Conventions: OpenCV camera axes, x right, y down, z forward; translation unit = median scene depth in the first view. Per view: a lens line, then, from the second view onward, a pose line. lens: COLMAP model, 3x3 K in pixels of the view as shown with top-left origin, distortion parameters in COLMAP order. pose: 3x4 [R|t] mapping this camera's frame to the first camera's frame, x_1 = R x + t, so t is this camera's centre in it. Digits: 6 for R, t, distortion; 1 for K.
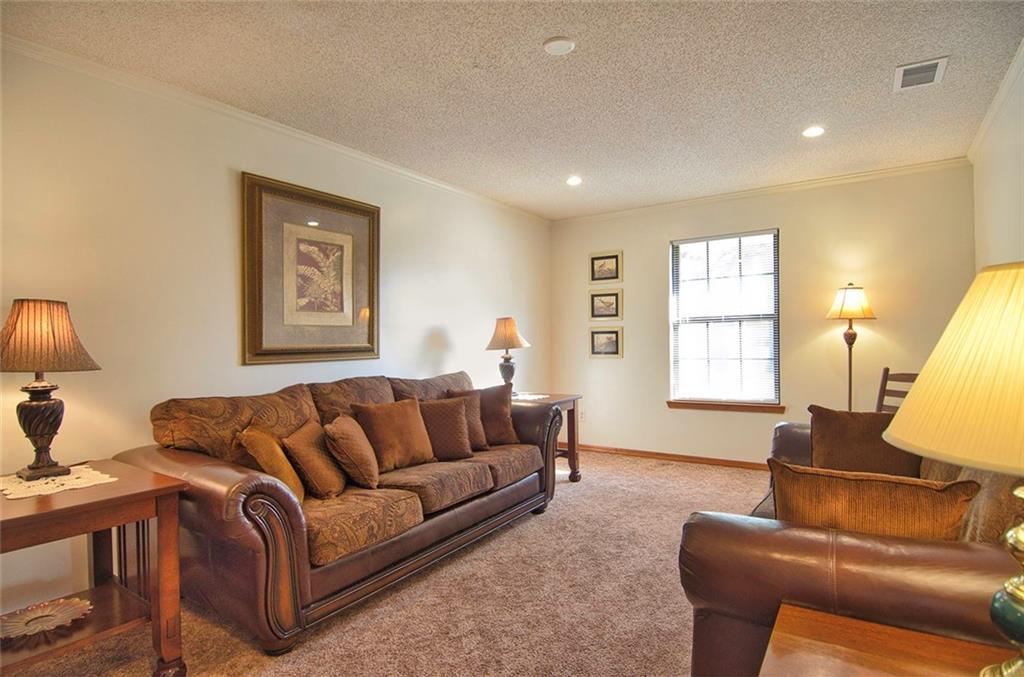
lens RADIAL K [[528.1, 0, 512.0], [0, 528.1, 338.5], [0, 0, 1]] dist [0.000972, 0.000056]
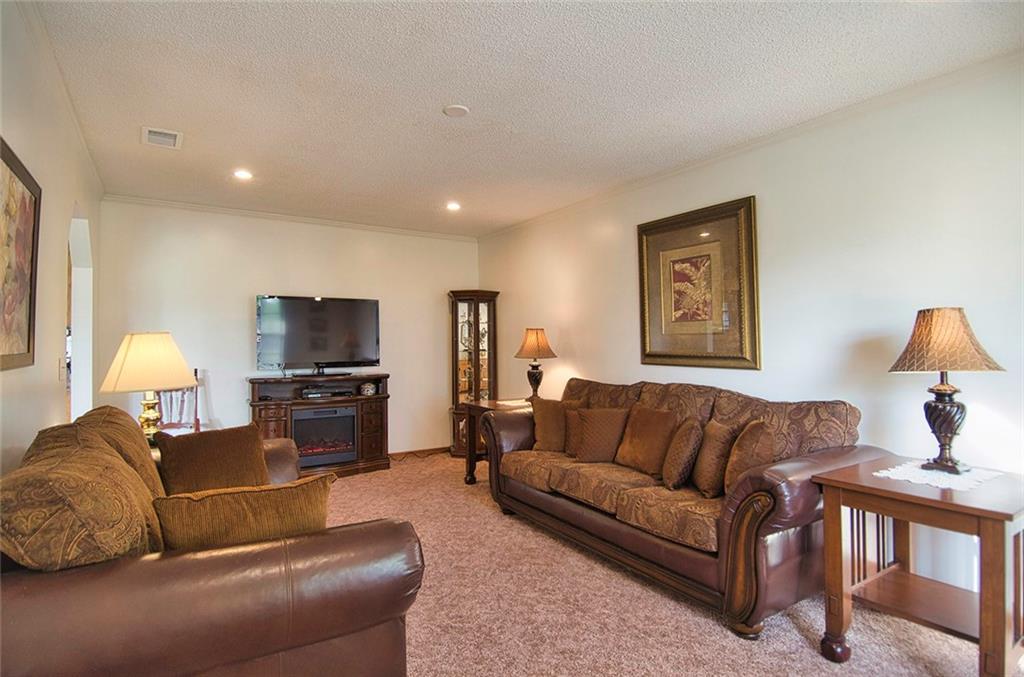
lens RADIAL K [[536.4, 0, 512.0], [0, 536.4, 338.5], [0, 0, 1]] dist [-0.094156, -0.000081]
pose [[-0.417878, -0.007881, -0.908469, 0.782321], [-0.007395, 0.999959, -0.005273, -0.006533], [0.908473, 0.004514, -0.417919, 1.115488]]
